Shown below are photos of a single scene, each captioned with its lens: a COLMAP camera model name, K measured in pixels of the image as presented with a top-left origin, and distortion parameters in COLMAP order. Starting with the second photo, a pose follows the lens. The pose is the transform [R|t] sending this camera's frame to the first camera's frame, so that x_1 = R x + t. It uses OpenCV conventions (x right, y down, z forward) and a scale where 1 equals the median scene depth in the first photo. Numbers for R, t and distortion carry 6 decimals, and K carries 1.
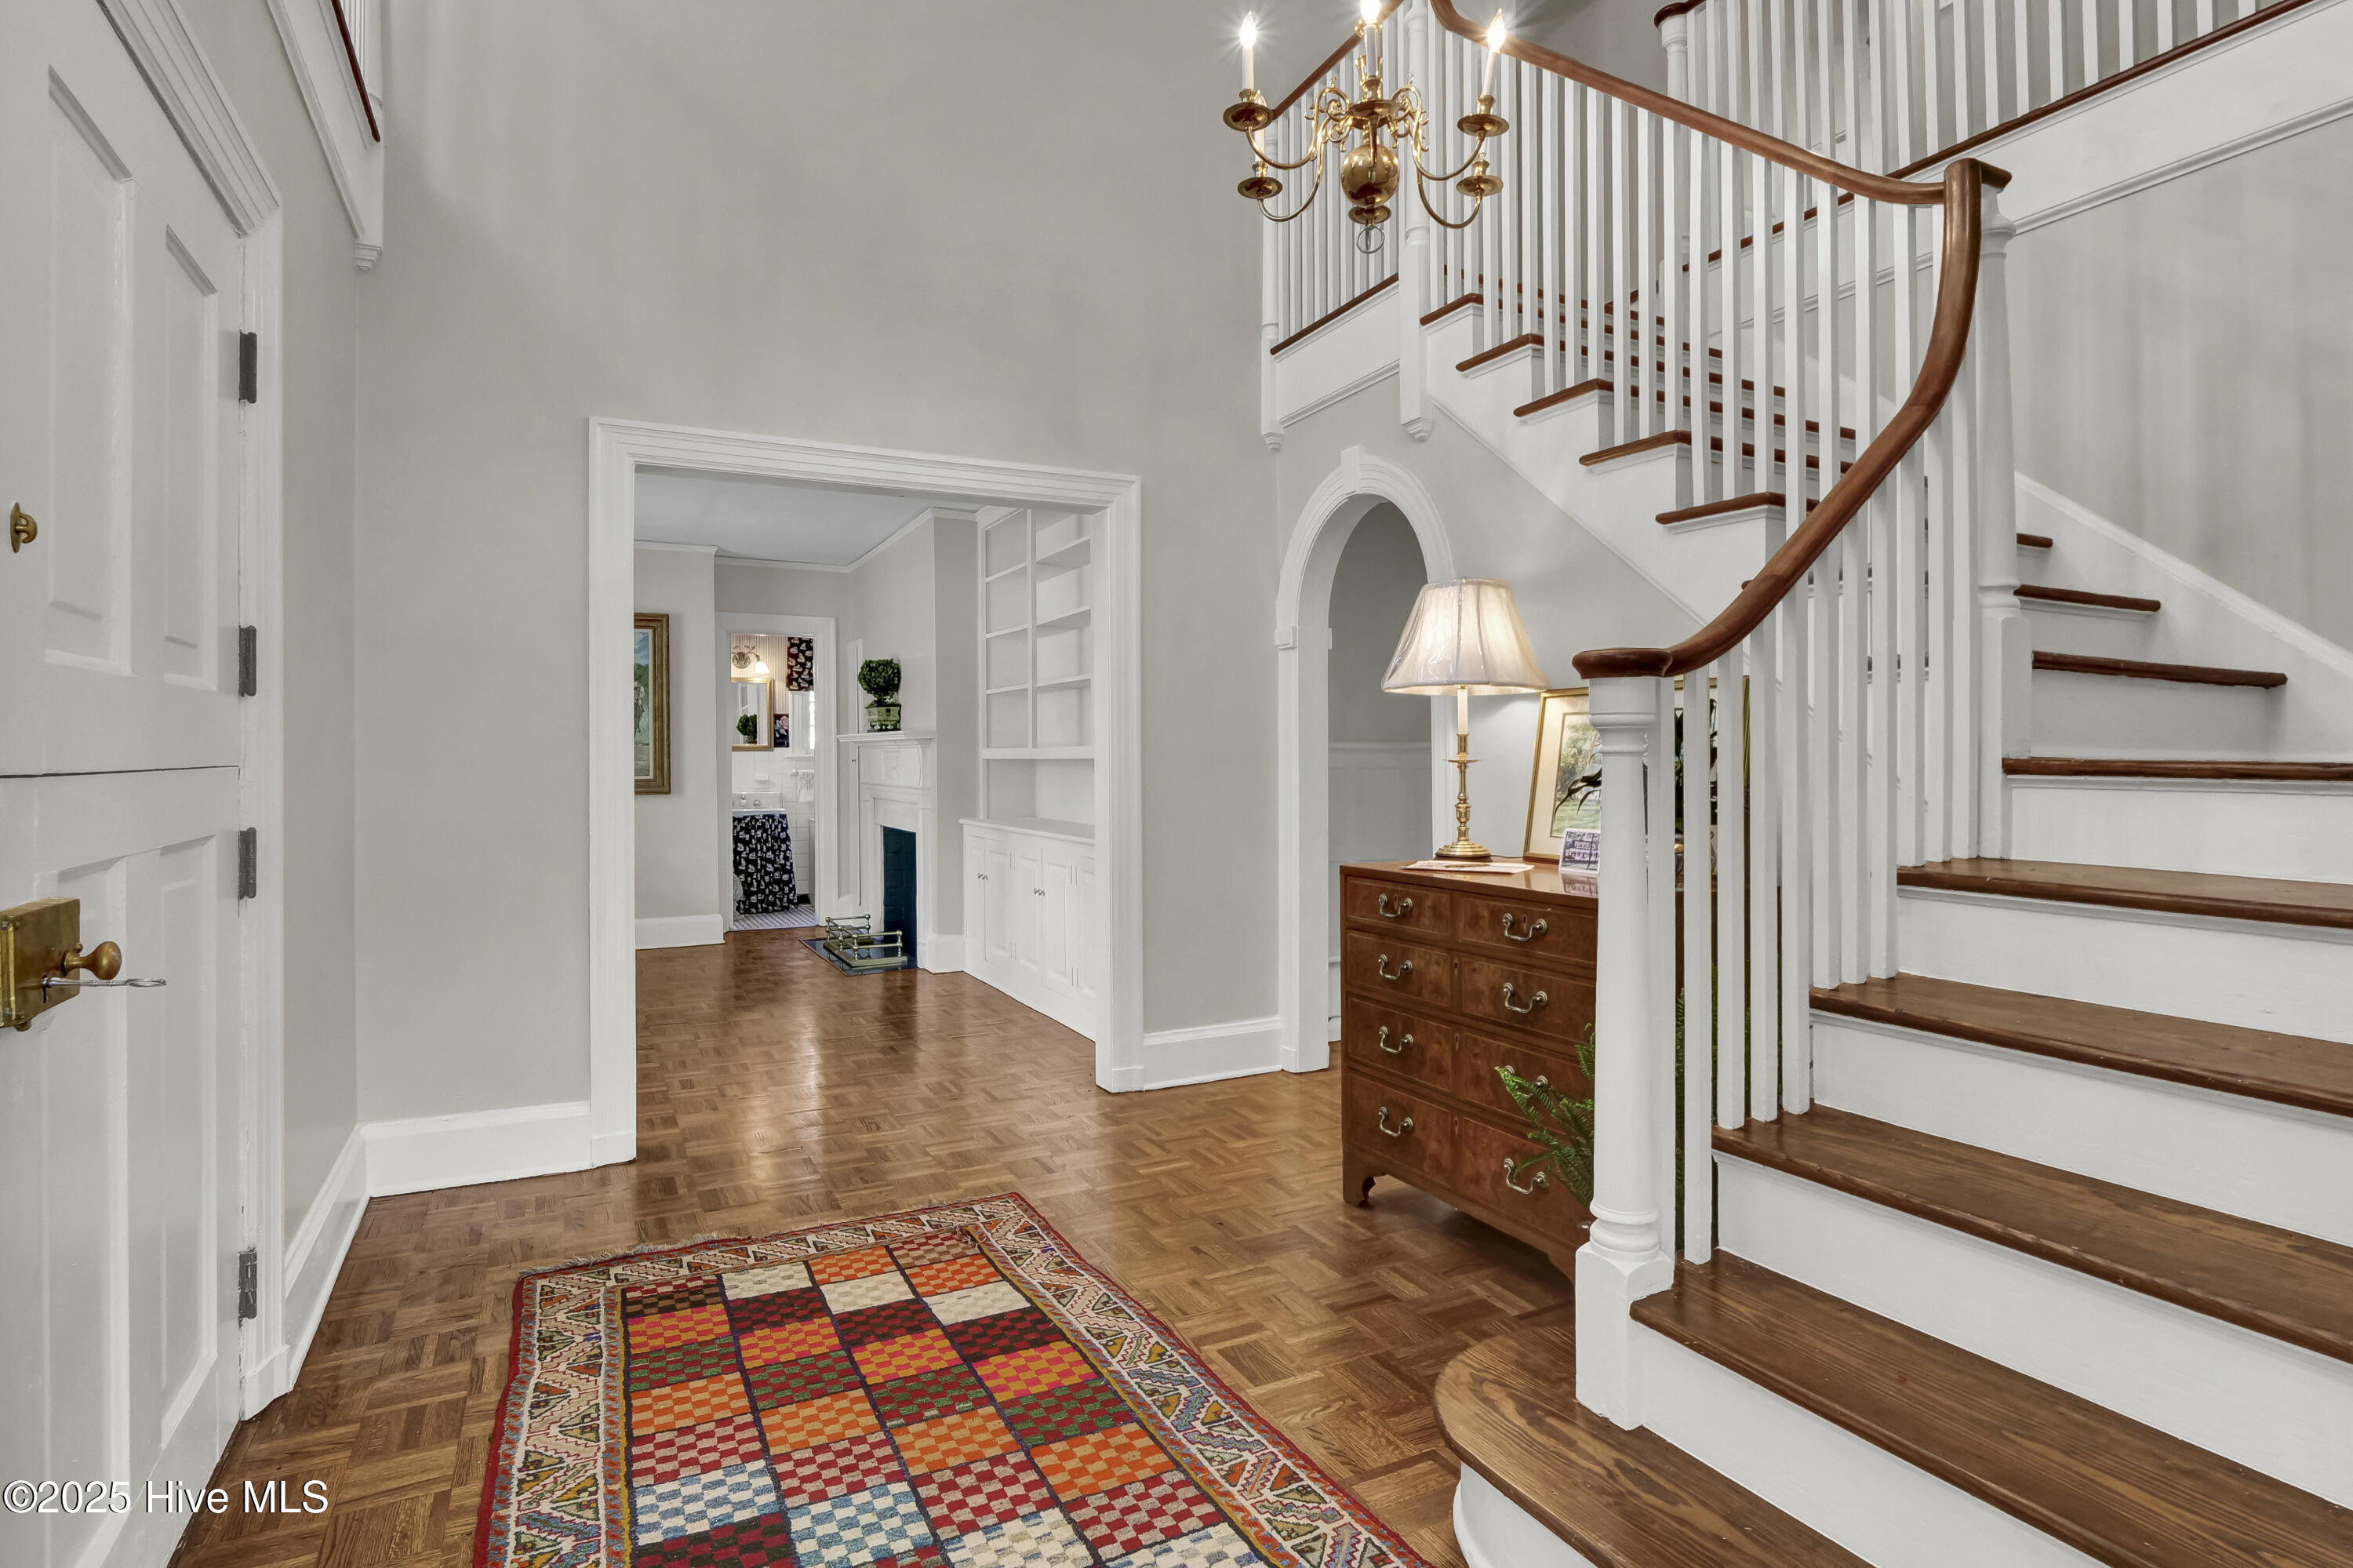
lens RADIAL K [[1217.0, 0, 1171.2], [0, 1217.0, 772.2], [0, 0, 1]] dist [0.004055, 0.000219]
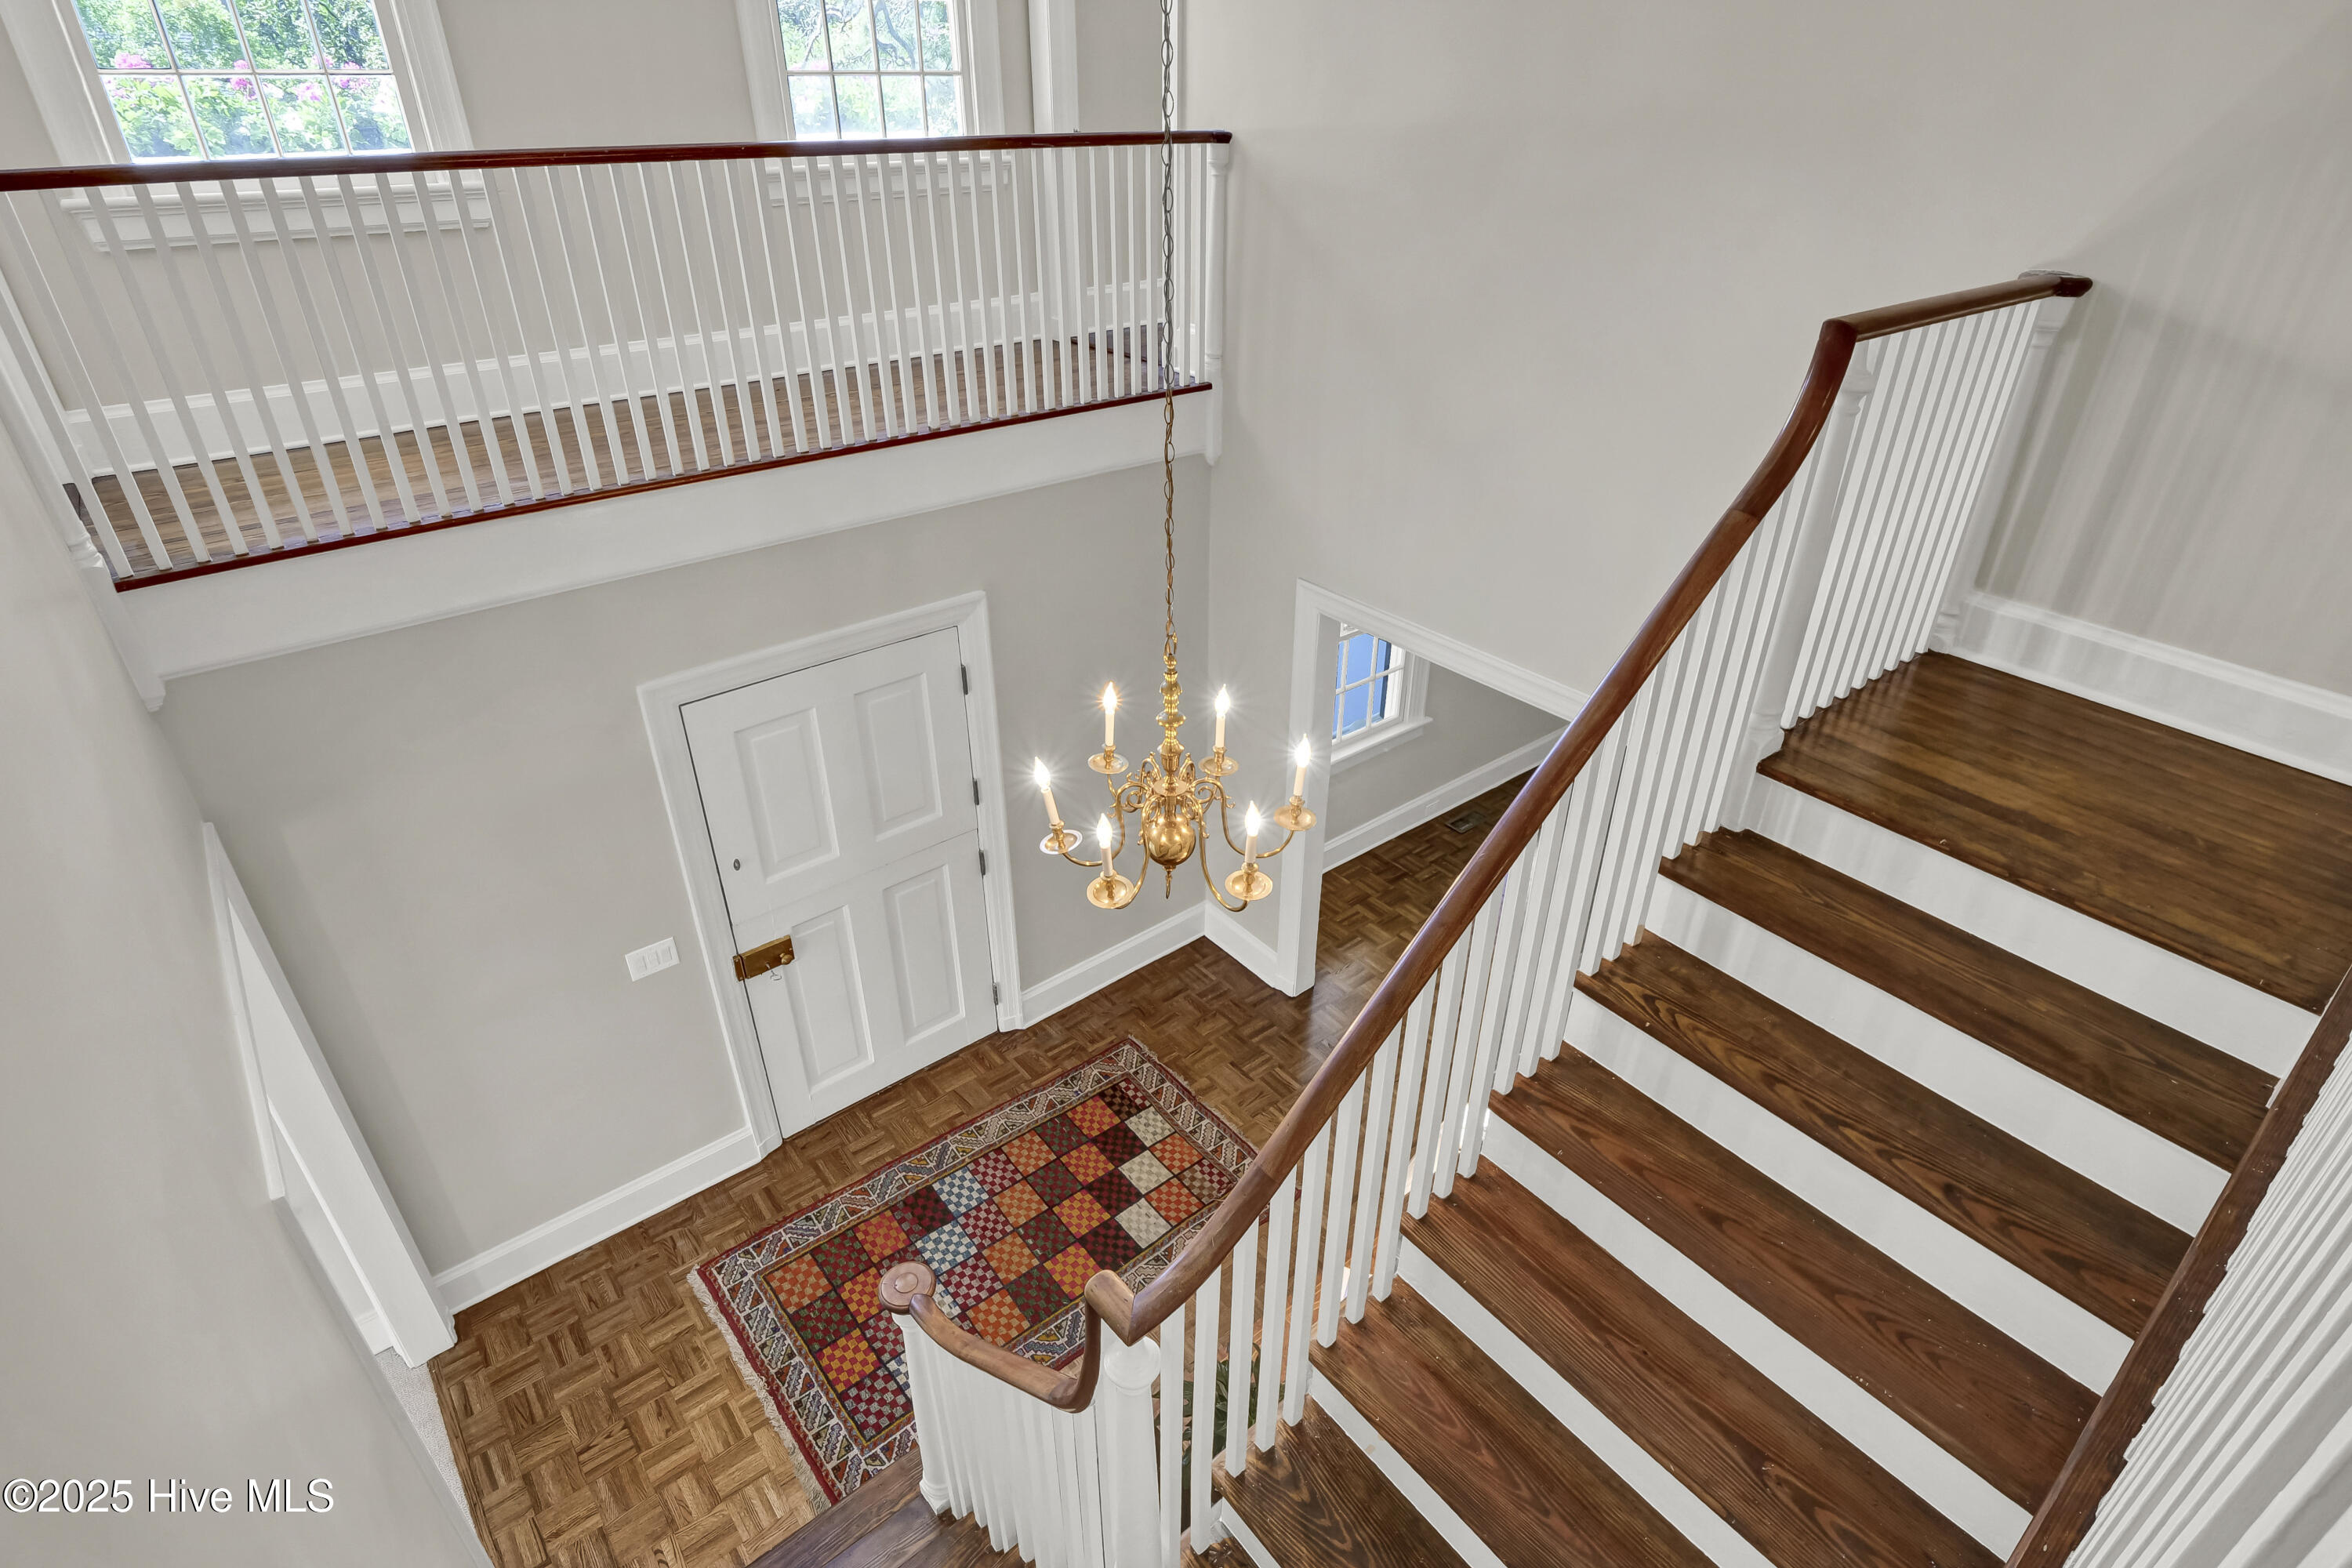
lens RADIAL K [[1180.7, 0, 1172.1], [0, 1180.7, 777.4], [0, 0, 1]] dist [0.001740, 0.000237]
pose [[0.211872, 0.495234, -0.842528, 1.261604], [-0.002837, 0.862408, 0.506206, -1.298719], [0.977293, -0.104861, 0.184125, 0.969689]]
